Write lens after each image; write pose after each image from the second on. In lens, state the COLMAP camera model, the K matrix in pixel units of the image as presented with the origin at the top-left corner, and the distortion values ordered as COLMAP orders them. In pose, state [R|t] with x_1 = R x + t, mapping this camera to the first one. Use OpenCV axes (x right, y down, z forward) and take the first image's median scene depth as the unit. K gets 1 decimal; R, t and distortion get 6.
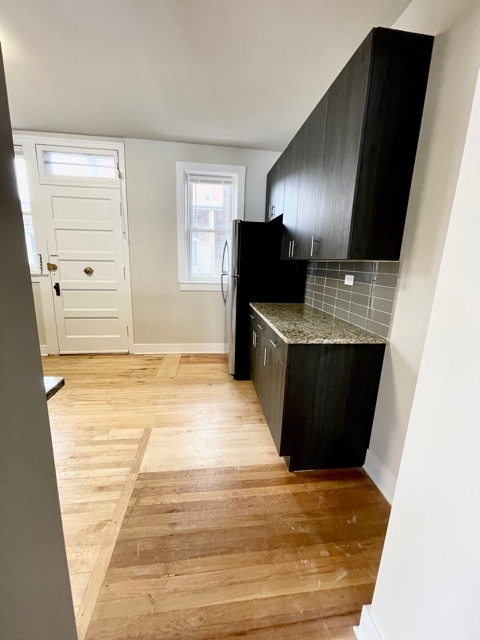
lens RADIAL K [[256.2, 0, 236.8], [0, 256.2, 316.2], [0, 0, 1]] dist [-0.006352, 0.000943]
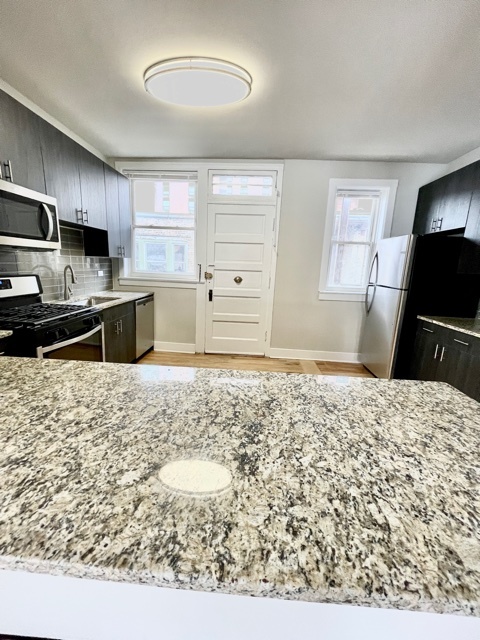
lens RADIAL K [[256.2, 0, 236.8], [0, 256.2, 316.2], [0, 0, 1]] dist [-0.006352, 0.000943]
pose [[0.983997, 0.042588, -0.173023, -0.395234], [-0.046056, 0.998810, -0.016075, -0.001189], [0.172133, 0.023786, 0.984787, -0.090450]]
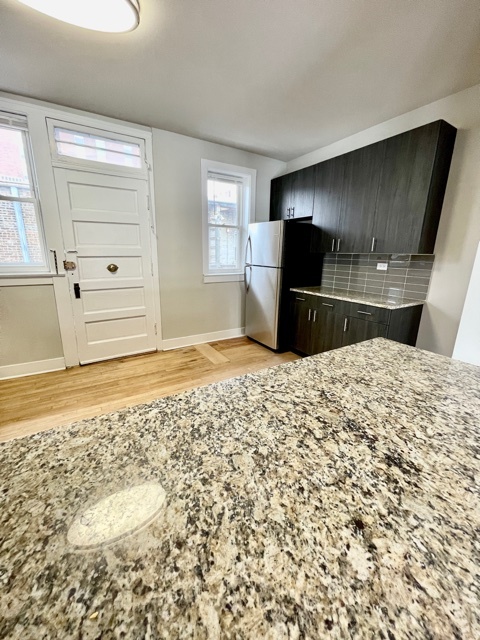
lens RADIAL K [[256.2, 0, 236.8], [0, 256.2, 316.2], [0, 0, 1]] dist [-0.006352, 0.000943]
pose [[0.909170, -0.119165, 0.399011, -0.574287], [0.101340, 0.992689, 0.065559, -0.022028], [-0.403907, -0.019168, 0.914599, -0.019208]]
